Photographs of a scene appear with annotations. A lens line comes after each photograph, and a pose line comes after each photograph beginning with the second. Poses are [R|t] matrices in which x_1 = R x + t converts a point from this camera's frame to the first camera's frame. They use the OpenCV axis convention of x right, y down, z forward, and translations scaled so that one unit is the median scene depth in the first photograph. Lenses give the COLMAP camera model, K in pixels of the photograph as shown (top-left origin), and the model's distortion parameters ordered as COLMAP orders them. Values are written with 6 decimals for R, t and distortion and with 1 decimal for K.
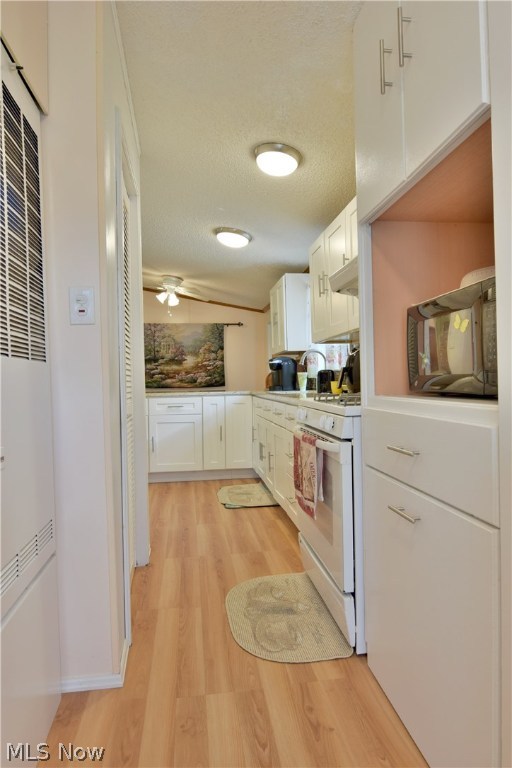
lens RADIAL K [[468.5, 0, 256.0], [0, 468.5, 384.0], [0, 0, 1]] dist [-0.008882, -0.008607]
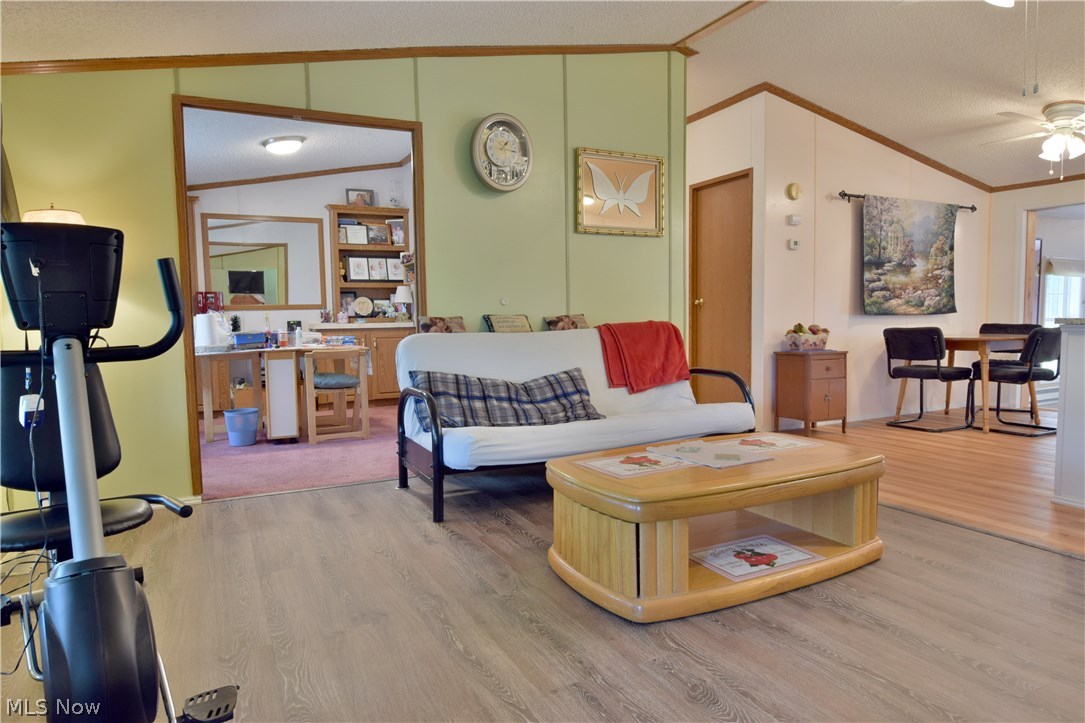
lens RADIAL K [[661.9, 0, 542.5], [0, 661.9, 361.5], [0, 0, 1]] dist [-0.008882, -0.008607]
pose [[0.948267, -0.015530, 0.317092, -0.832489], [-0.003973, 0.998144, 0.060767, 0.017378], [-0.317448, -0.058883, 0.946446, 0.384405]]
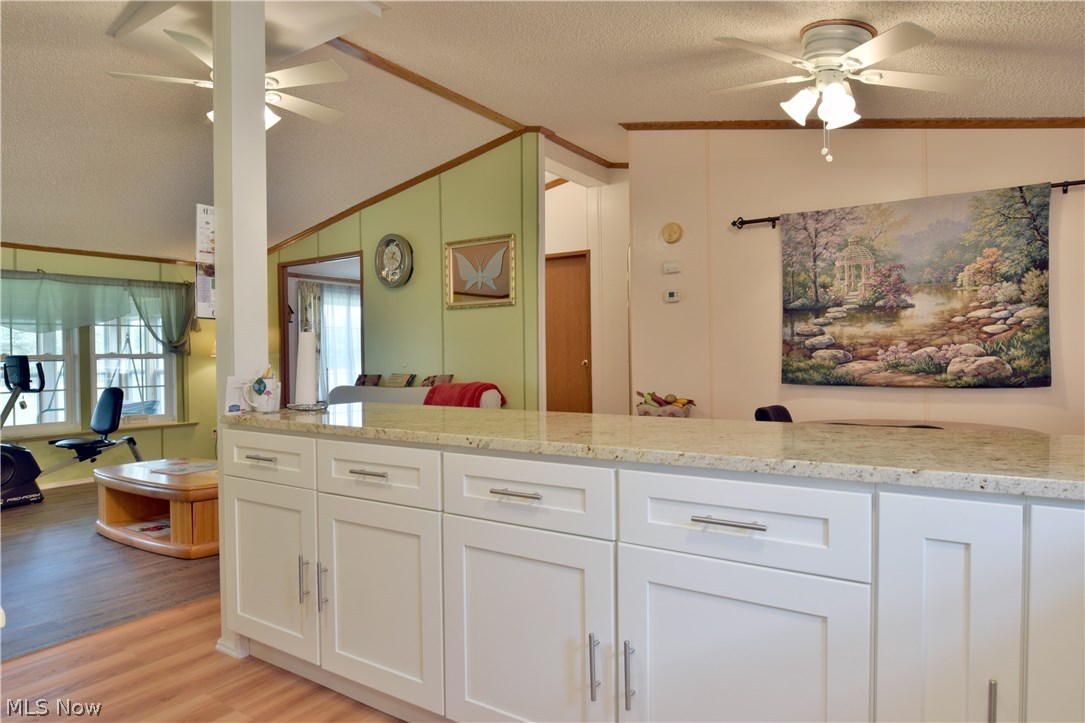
lens RADIAL K [[661.9, 0, 542.5], [0, 661.9, 361.5], [0, 0, 1]] dist [-0.008882, -0.008607]
pose [[0.741166, 0.015901, -0.671133, -0.025295], [-0.007264, 0.999851, 0.015667, -0.016838], [0.671282, -0.006737, 0.741171, 0.464674]]
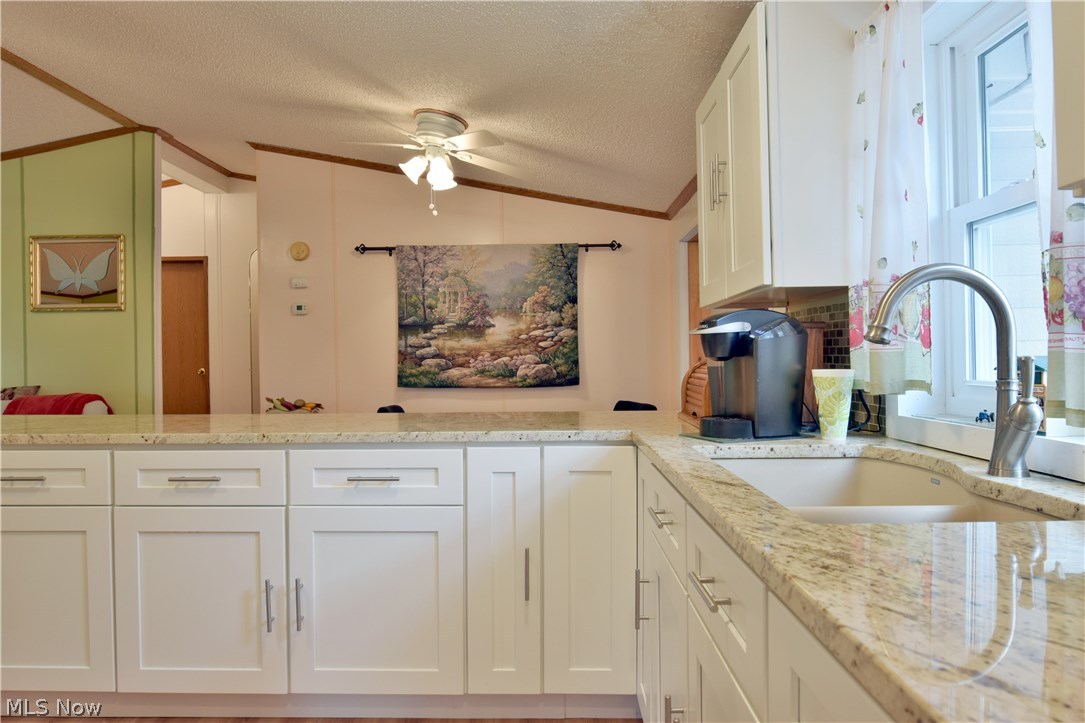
lens RADIAL K [[661.9, 0, 542.5], [0, 661.9, 361.5], [0, 0, 1]] dist [-0.008882, -0.008607]
pose [[0.986978, 0.007982, -0.160656, -0.000215], [-0.008360, 0.999964, -0.001676, -0.016848], [0.160636, 0.002997, 0.987009, 0.383462]]
